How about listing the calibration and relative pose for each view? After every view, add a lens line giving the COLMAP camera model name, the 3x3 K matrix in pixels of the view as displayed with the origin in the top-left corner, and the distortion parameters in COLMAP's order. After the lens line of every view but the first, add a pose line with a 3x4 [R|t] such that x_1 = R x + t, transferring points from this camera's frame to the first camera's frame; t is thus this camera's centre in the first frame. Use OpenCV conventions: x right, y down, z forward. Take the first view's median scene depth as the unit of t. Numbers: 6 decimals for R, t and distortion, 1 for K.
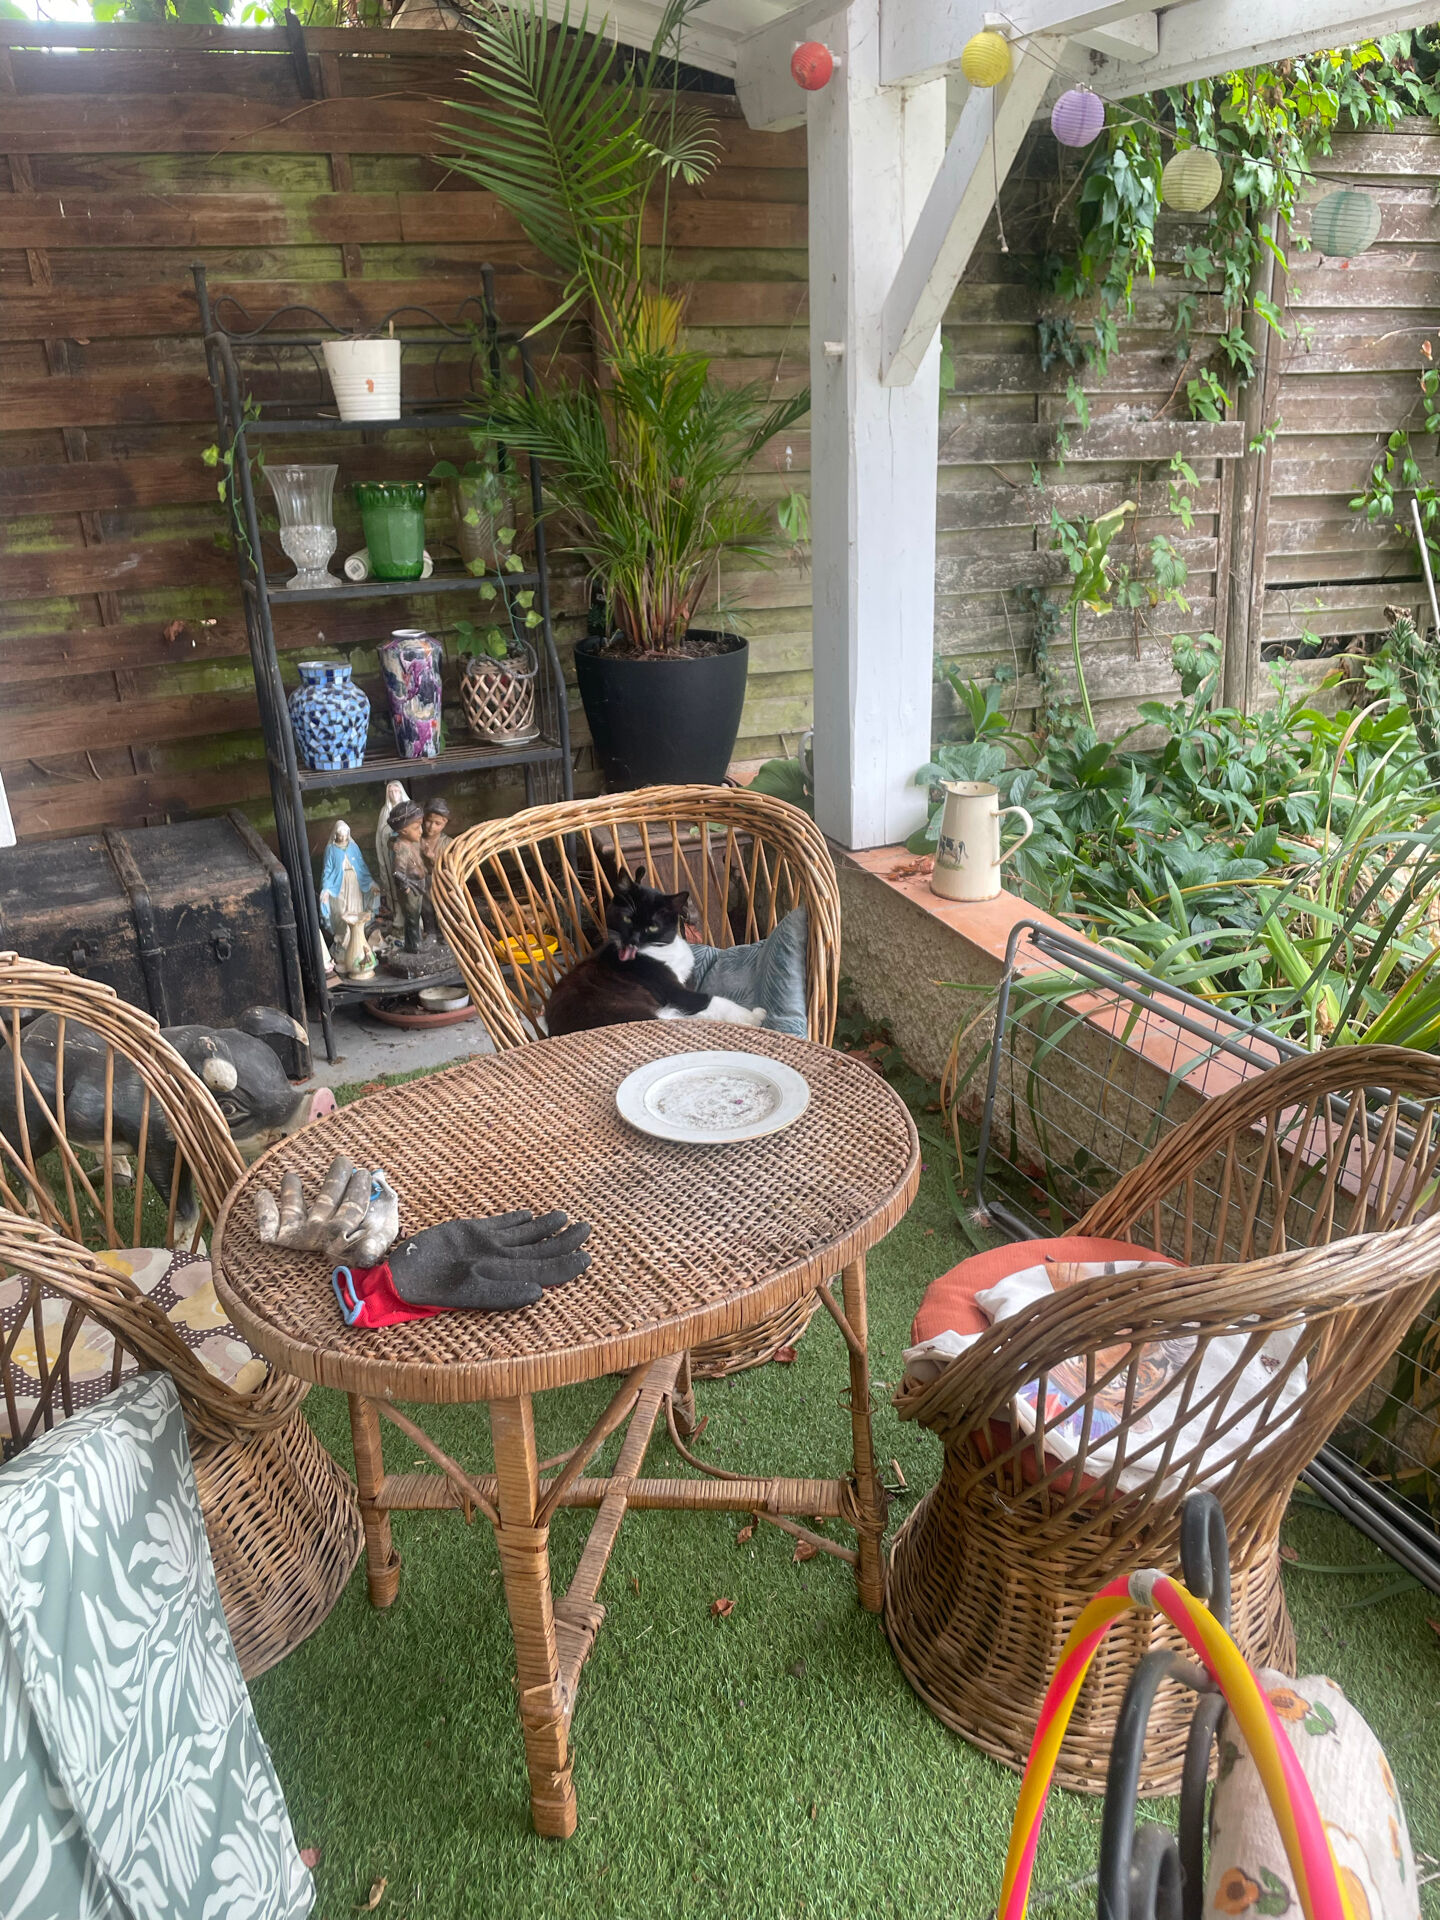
lens RADIAL K [[1439.8, 0, 738.2], [0, 1439.8, 966.0], [0, 0, 1]] dist [0.042938, -0.073664]
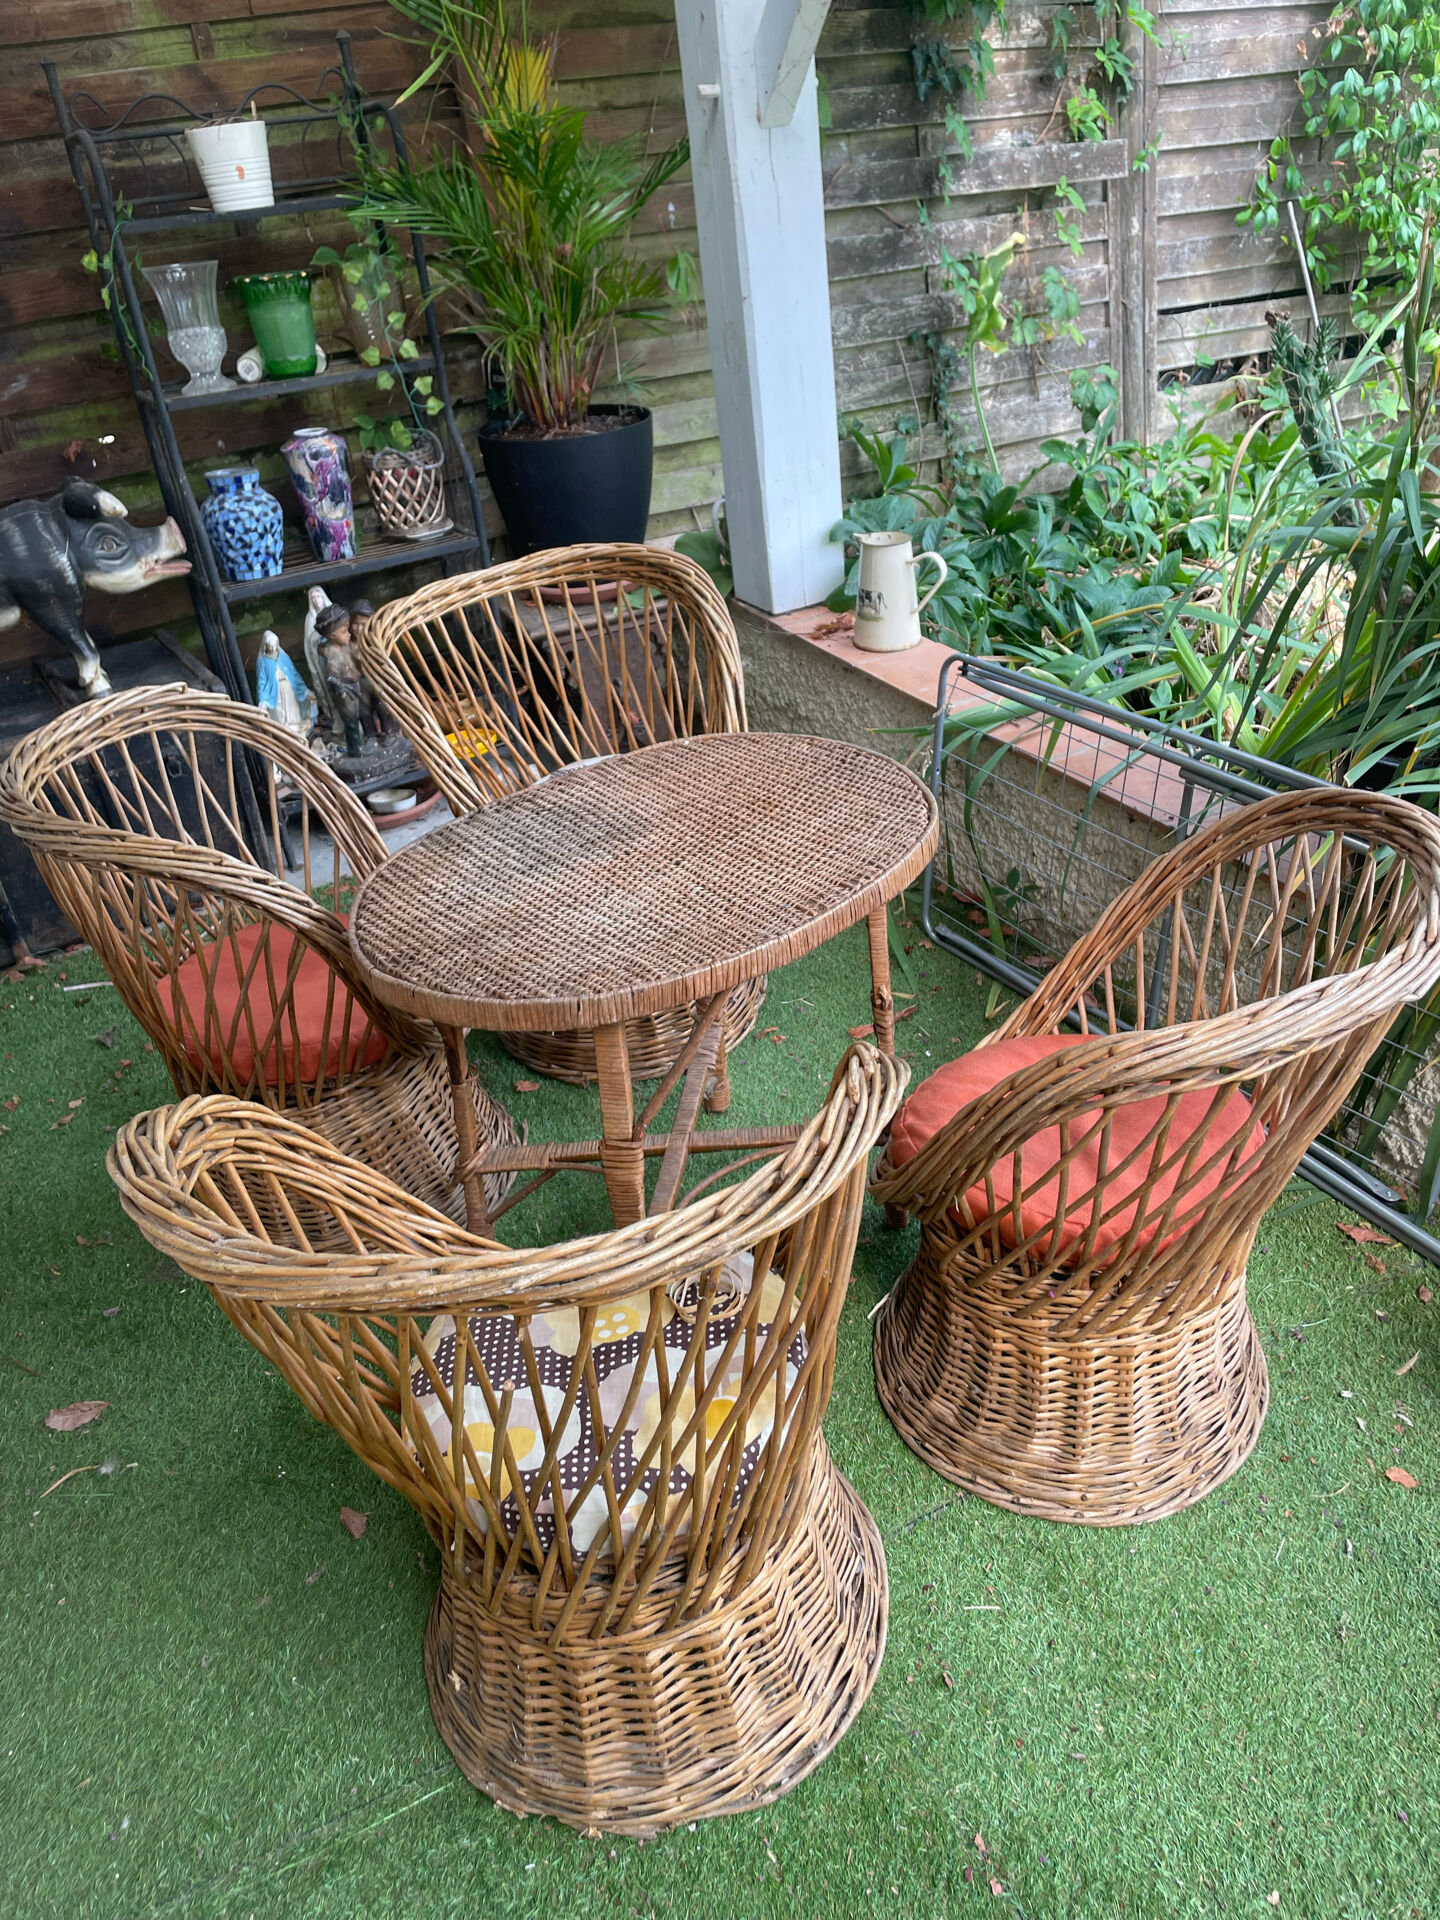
lens RADIAL K [[1439.8, 0, 732.2], [0, 1439.8, 964.1], [0, 0, 1]] dist [0.042938, -0.073664]
pose [[0.994162, -0.102391, 0.034025, -0.011112], [0.096902, 0.985990, 0.135773, 0.023127], [-0.047450, -0.131683, 0.990156, -0.047623]]
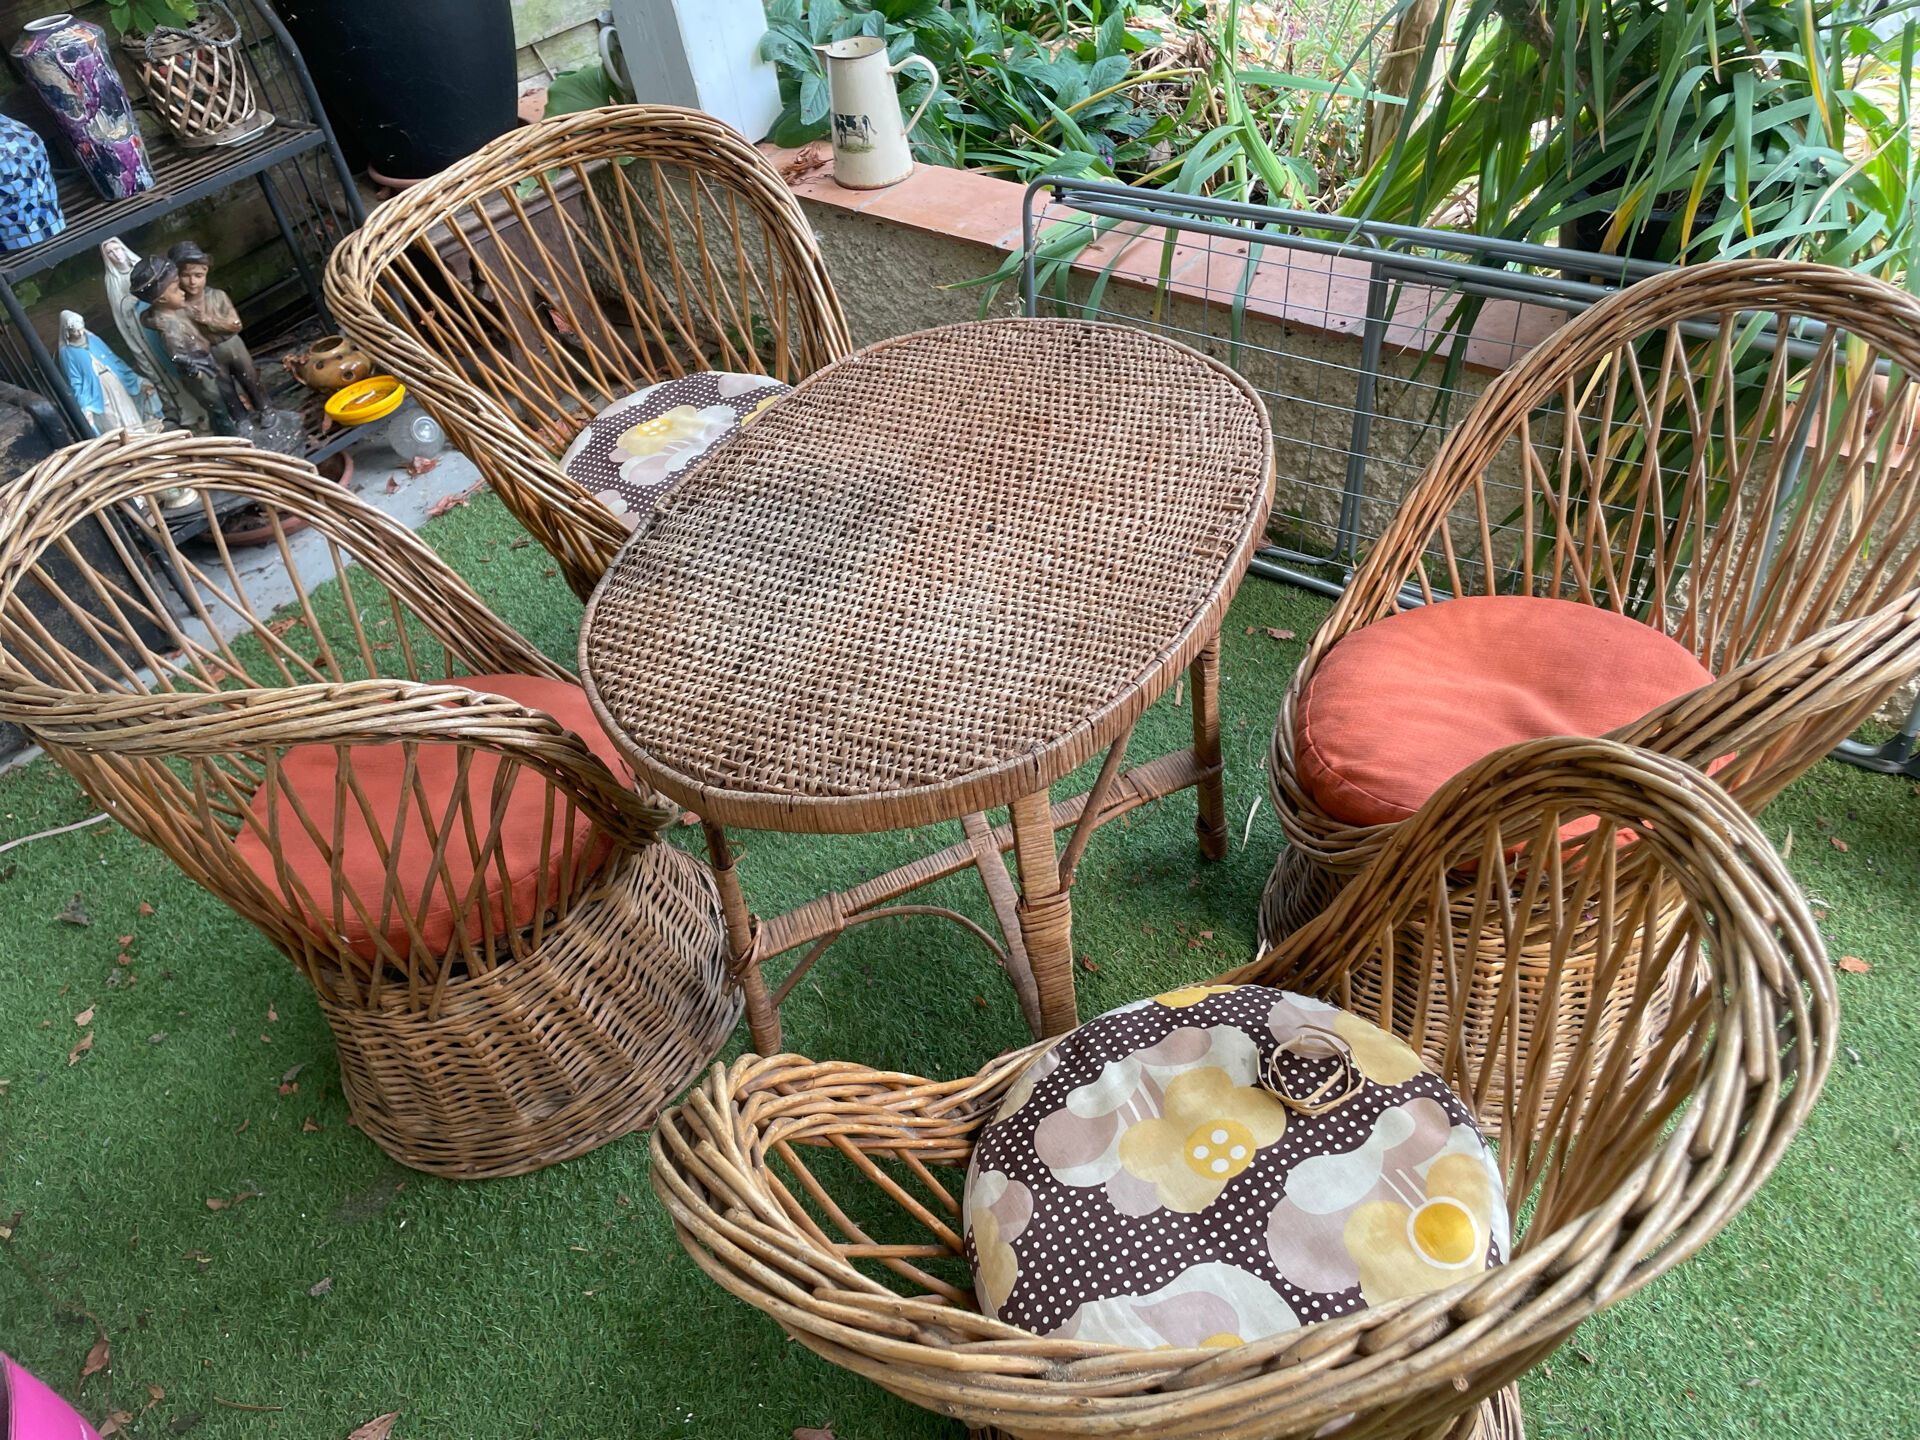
lens RADIAL K [[1439.8, 0, 957.3], [0, 1439.8, 709.6], [0, 0, 1]] dist [0.042938, -0.073664]
pose [[0.881412, -0.378732, 0.282267, -0.160058], [0.277380, 0.898705, 0.339690, -0.042105], [-0.382326, -0.221111, 0.897182, 0.117632]]
